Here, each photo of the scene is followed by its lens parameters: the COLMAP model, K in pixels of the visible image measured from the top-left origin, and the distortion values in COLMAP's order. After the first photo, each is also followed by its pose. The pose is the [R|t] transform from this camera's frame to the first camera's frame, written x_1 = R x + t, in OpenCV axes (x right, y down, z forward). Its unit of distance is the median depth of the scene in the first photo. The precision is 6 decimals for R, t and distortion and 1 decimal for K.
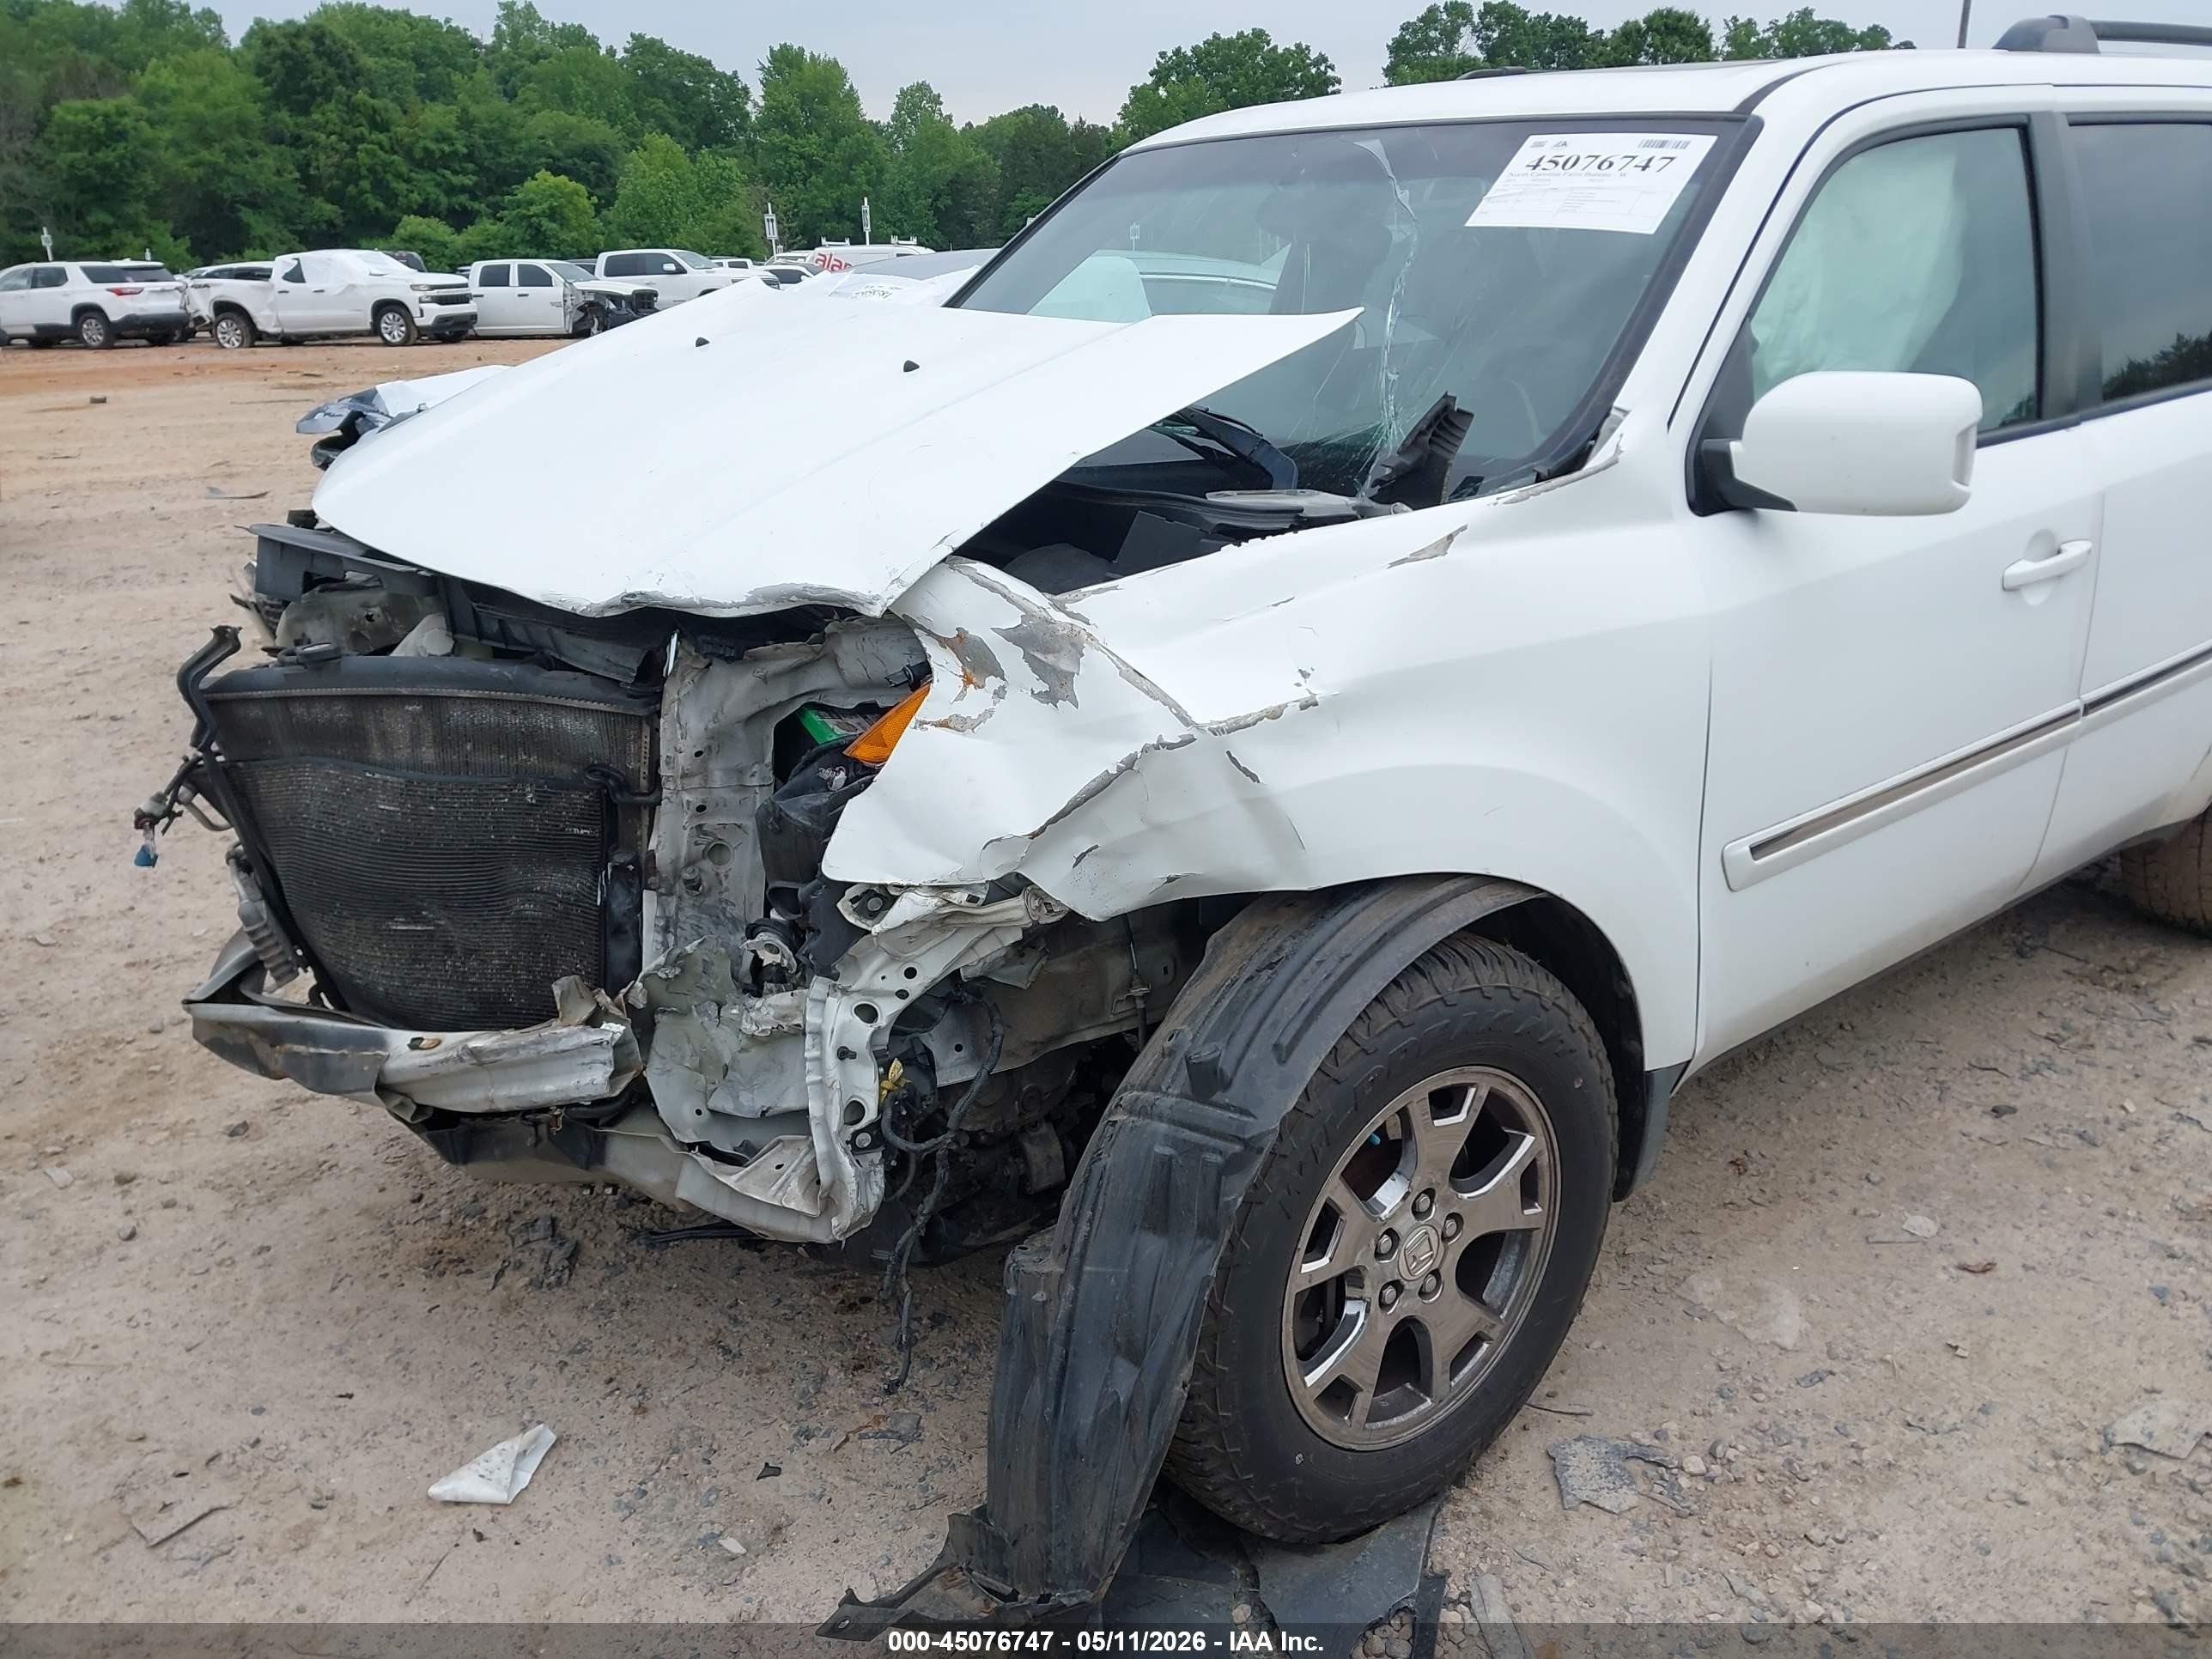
lens RADIAL K [[1762.7, 0, 1106.0], [0, 1762.7, 829.5], [0, 0, 1]] dist [0.016925, 0.000784]
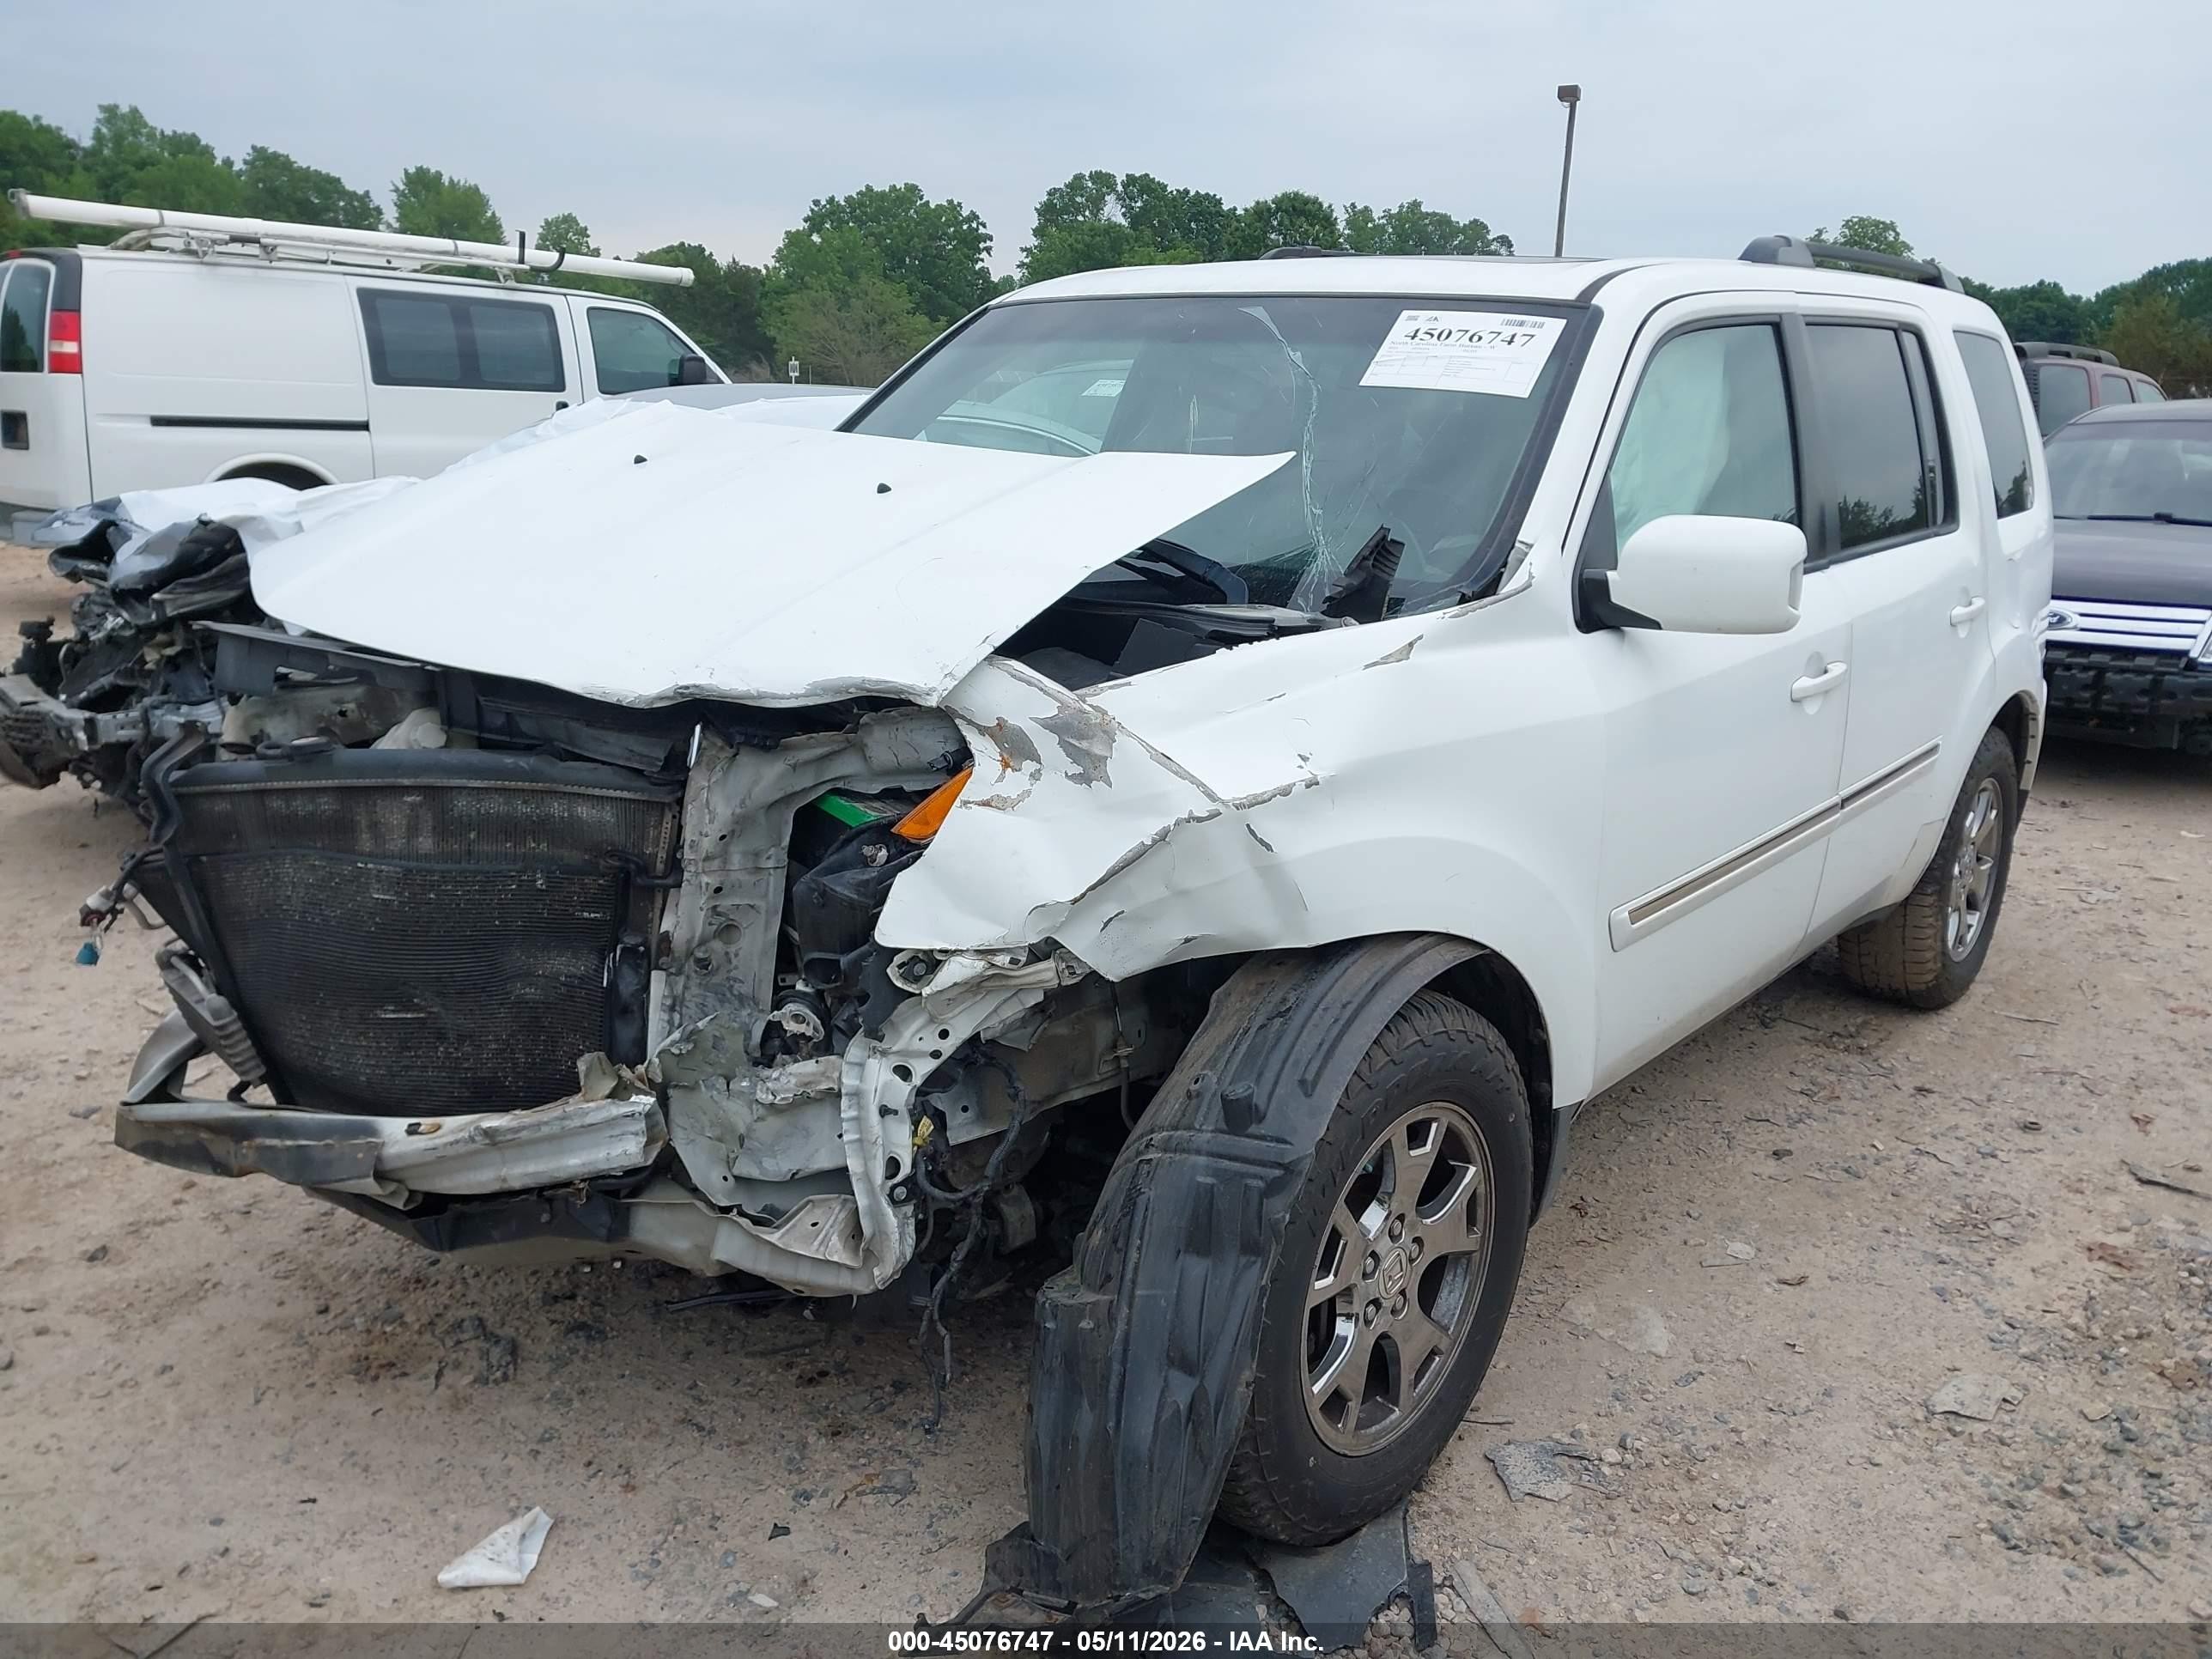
lens RADIAL K [[1784.5, 0, 1096.3], [0, 1784.5, 824.1], [0, 0, 1]] dist [0.008420, 0.005169]
pose [[0.980905, -0.005435, 0.194411, -0.208538], [0.021175, 0.996652, -0.078976, 0.037019], [-0.193331, 0.081585, 0.977736, -0.091502]]
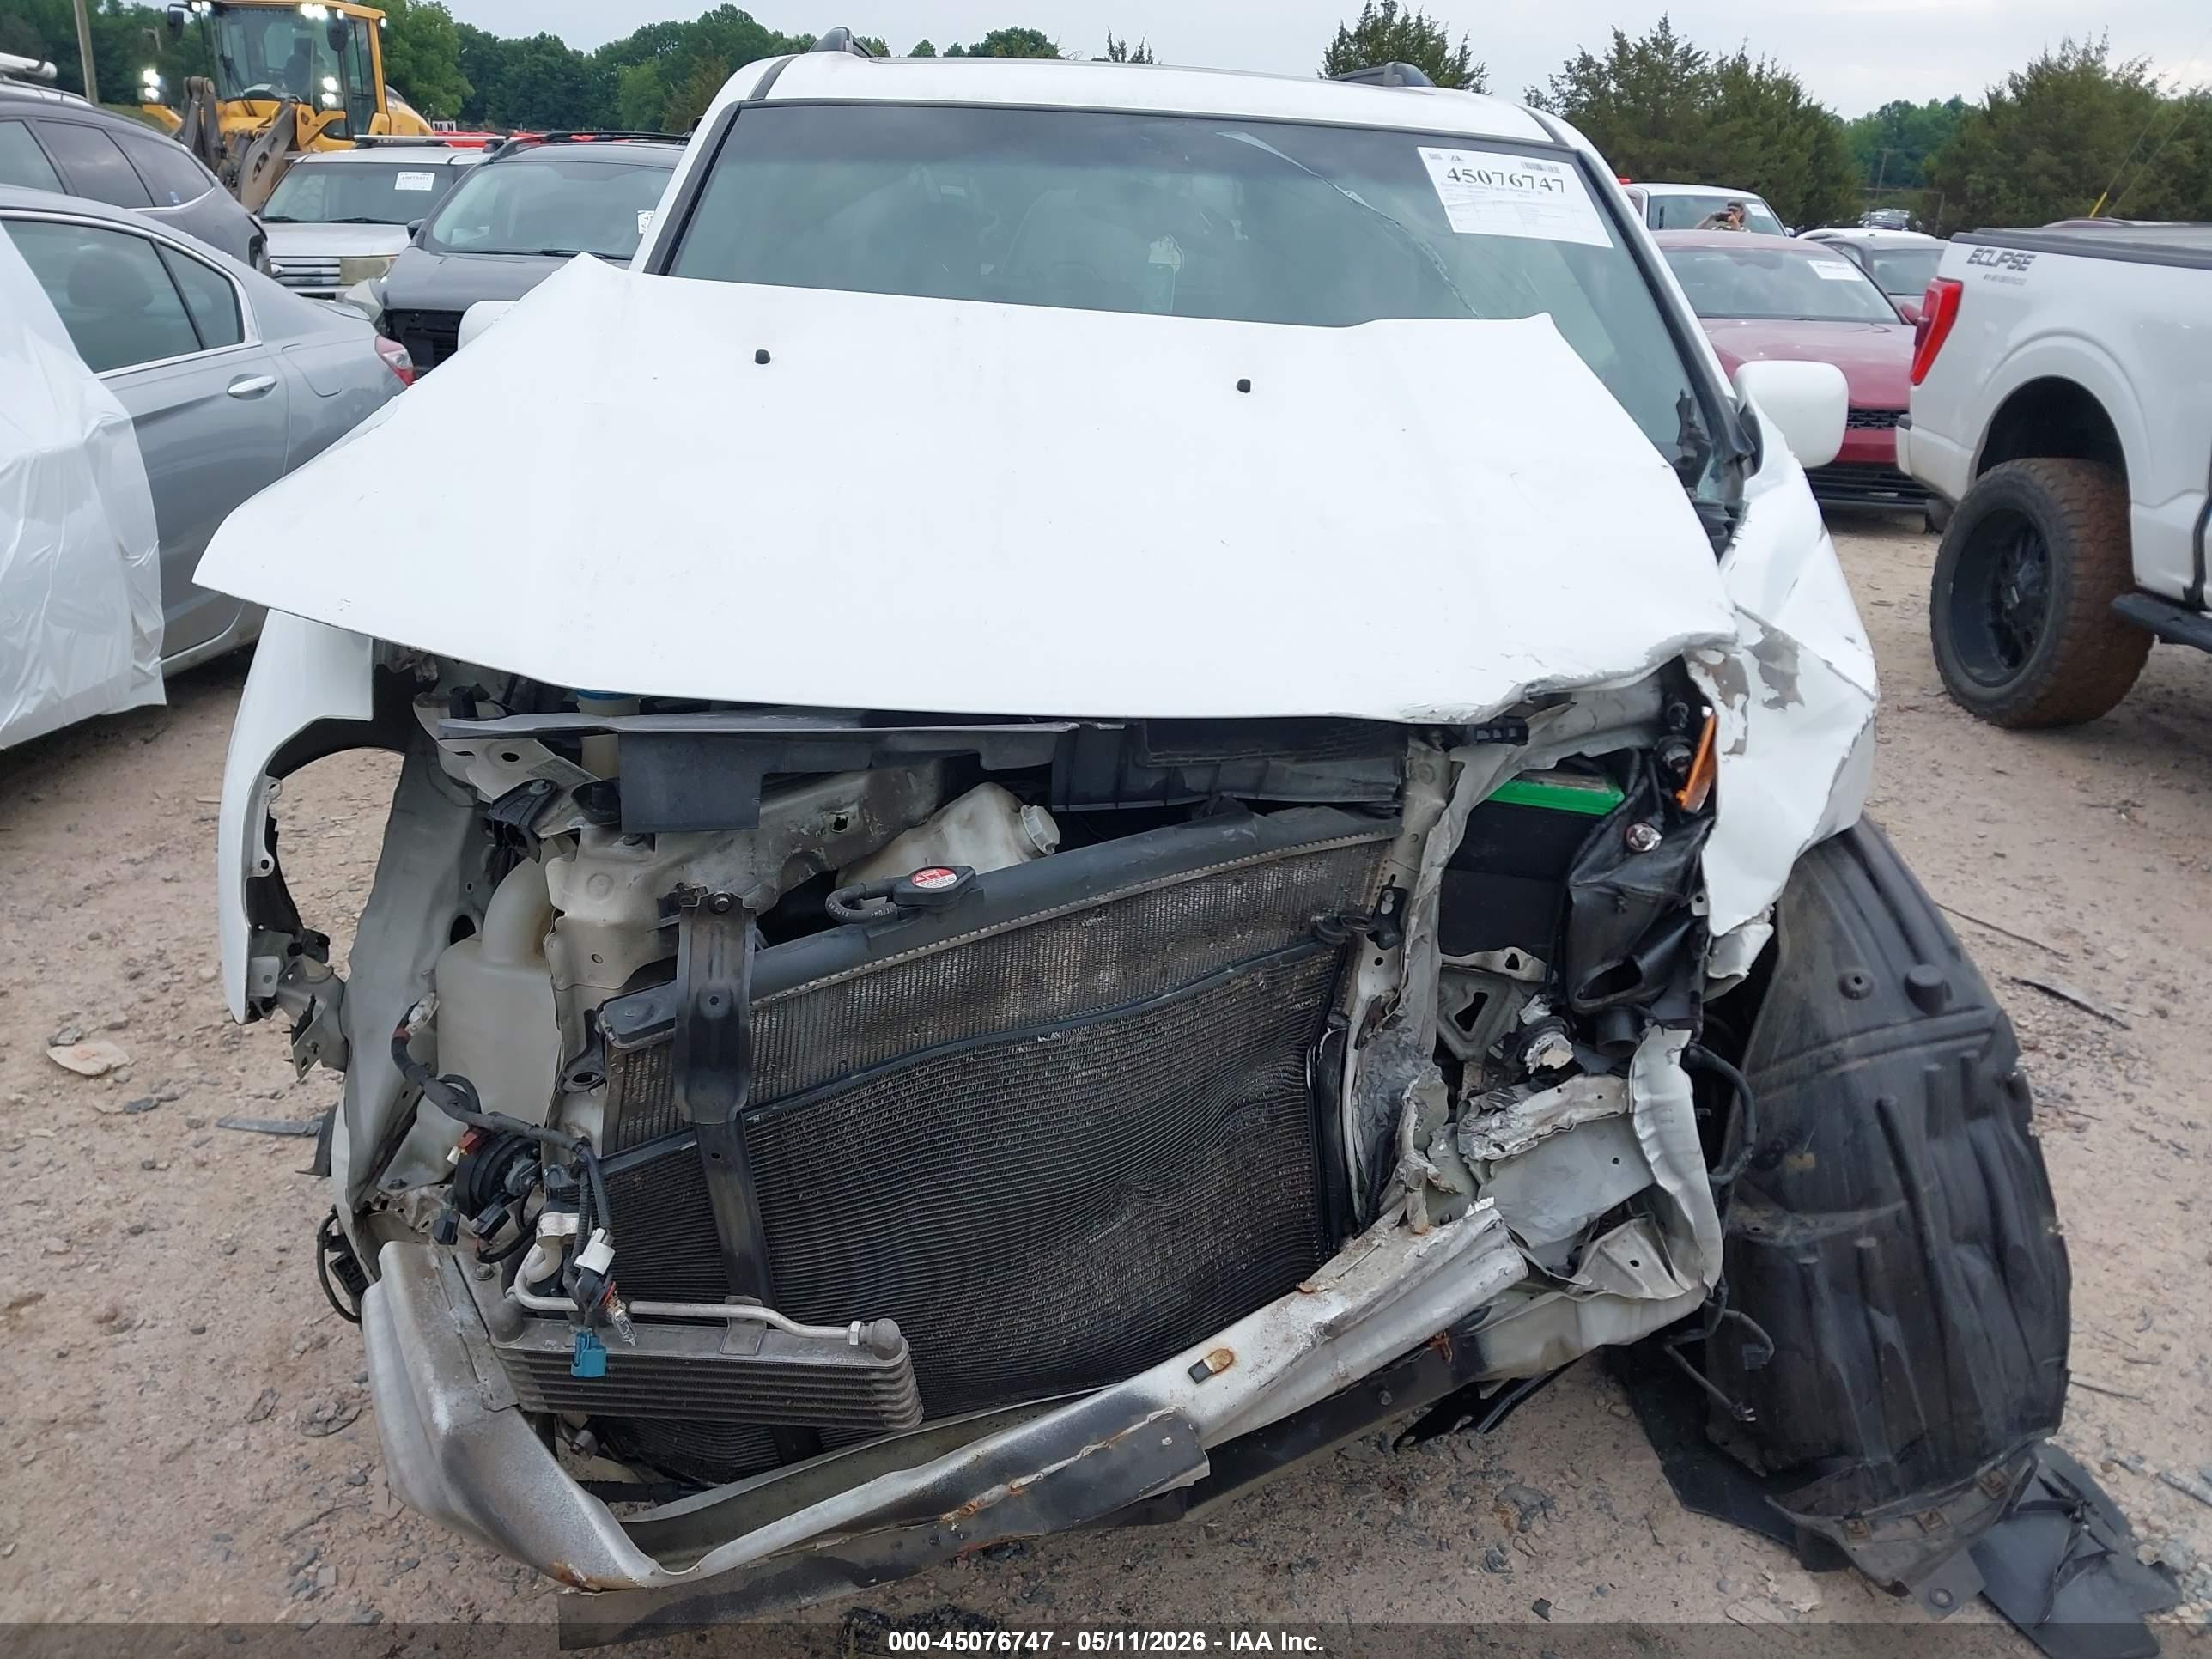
lens RADIAL K [[1784.5, 0, 1096.3], [0, 1784.5, 824.1], [0, 0, 1]] dist [0.008420, 0.005169]
pose [[0.555306, -0.243122, 0.795316, -0.948300], [0.216033, 0.965656, 0.144355, -0.208841], [-0.803097, 0.091653, 0.588757, 0.600926]]
